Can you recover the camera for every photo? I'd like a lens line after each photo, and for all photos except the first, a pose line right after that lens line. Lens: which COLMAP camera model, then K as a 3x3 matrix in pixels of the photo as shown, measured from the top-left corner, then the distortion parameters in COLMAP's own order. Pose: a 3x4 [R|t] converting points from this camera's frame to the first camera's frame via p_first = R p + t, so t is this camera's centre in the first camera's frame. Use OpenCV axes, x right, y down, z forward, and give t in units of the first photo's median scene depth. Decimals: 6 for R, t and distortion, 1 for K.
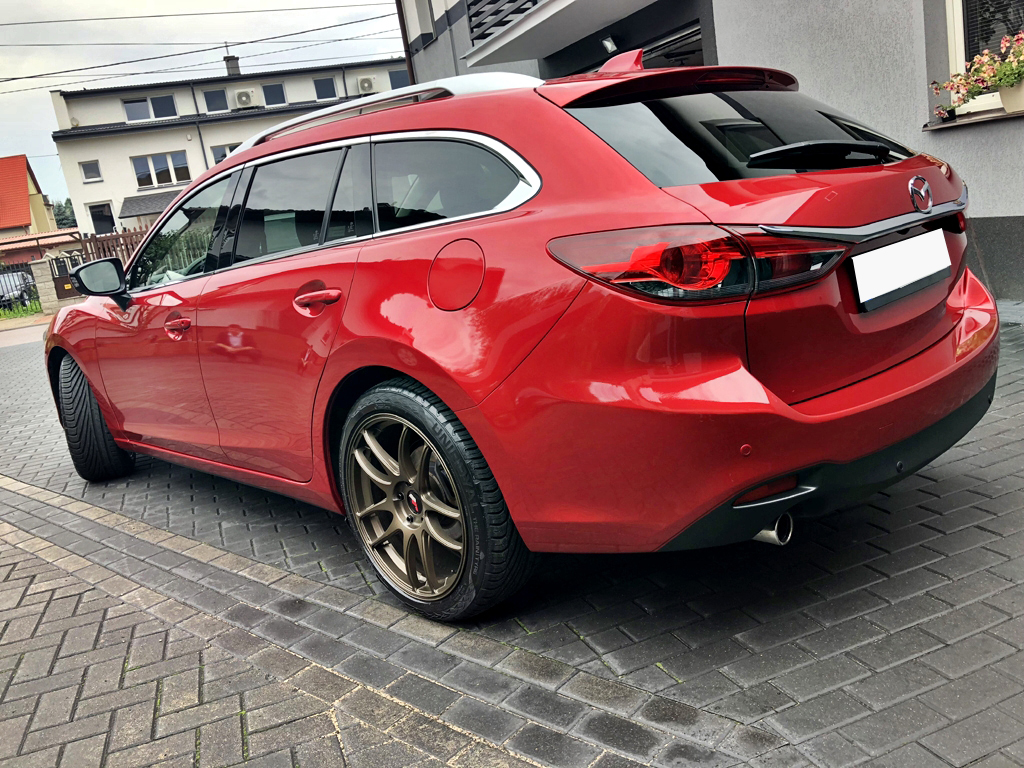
lens RADIAL K [[855.3, 0, 512.0], [0, 855.3, 384.0], [0, 0, 1]] dist [0.009270, 0.041830]
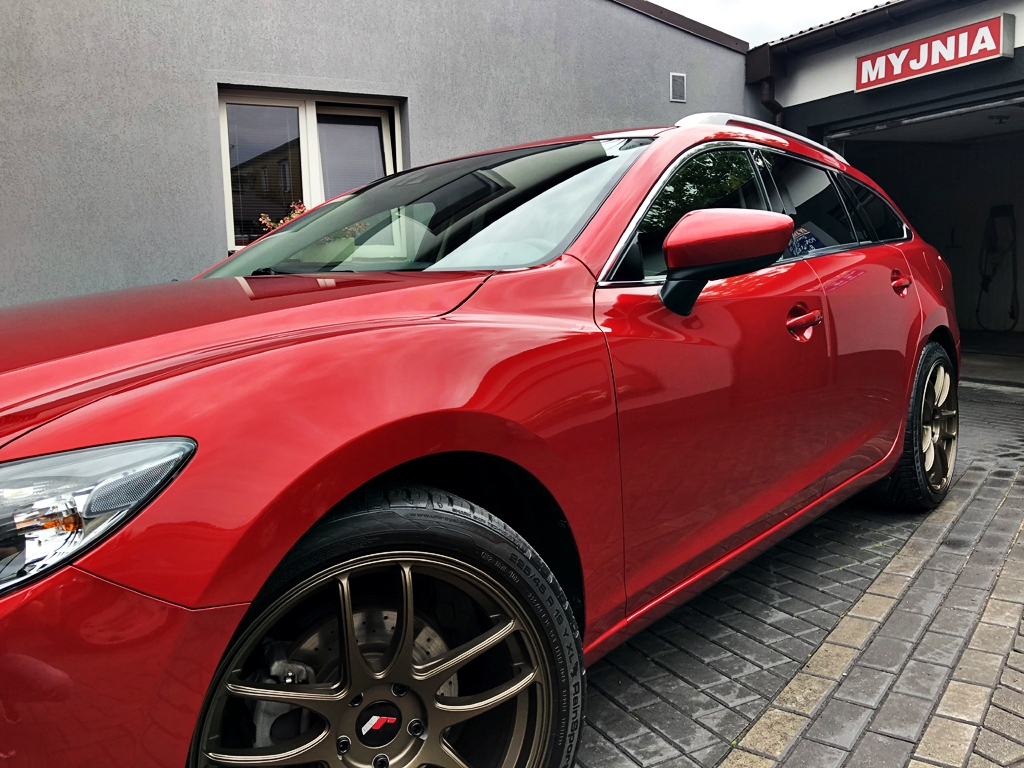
lens RADIAL K [[855.3, 0, 512.0], [0, 855.3, 384.0], [0, 0, 1]] dist [0.009270, 0.041830]
pose [[-0.098574, 0.026421, 0.994779, -1.108309], [0.266195, 0.963919, 0.000776, -0.084427], [-0.958866, 0.264881, -0.102050, 1.343841]]
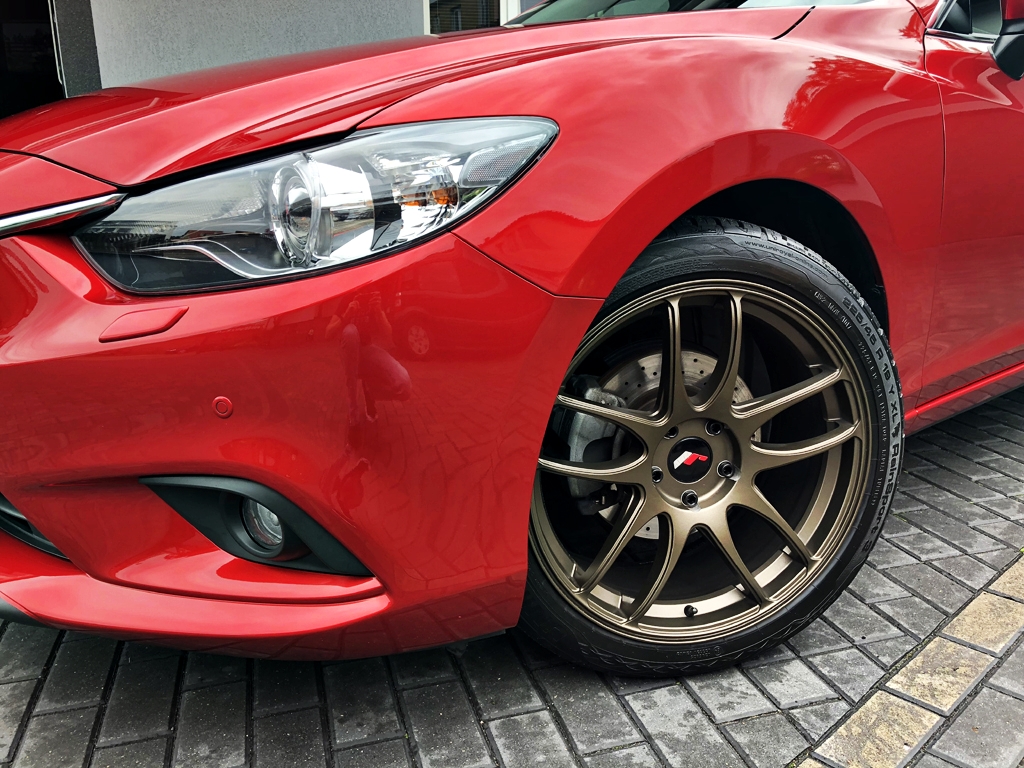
lens RADIAL K [[855.3, 0, 512.0], [0, 855.3, 384.0], [0, 0, 1]] dist [0.009270, 0.041830]
pose [[0.080741, -0.124367, 0.988946, -1.089940], [0.220024, 0.969934, 0.104012, -0.042257], [-0.972147, 0.209193, 0.105677, 1.430758]]
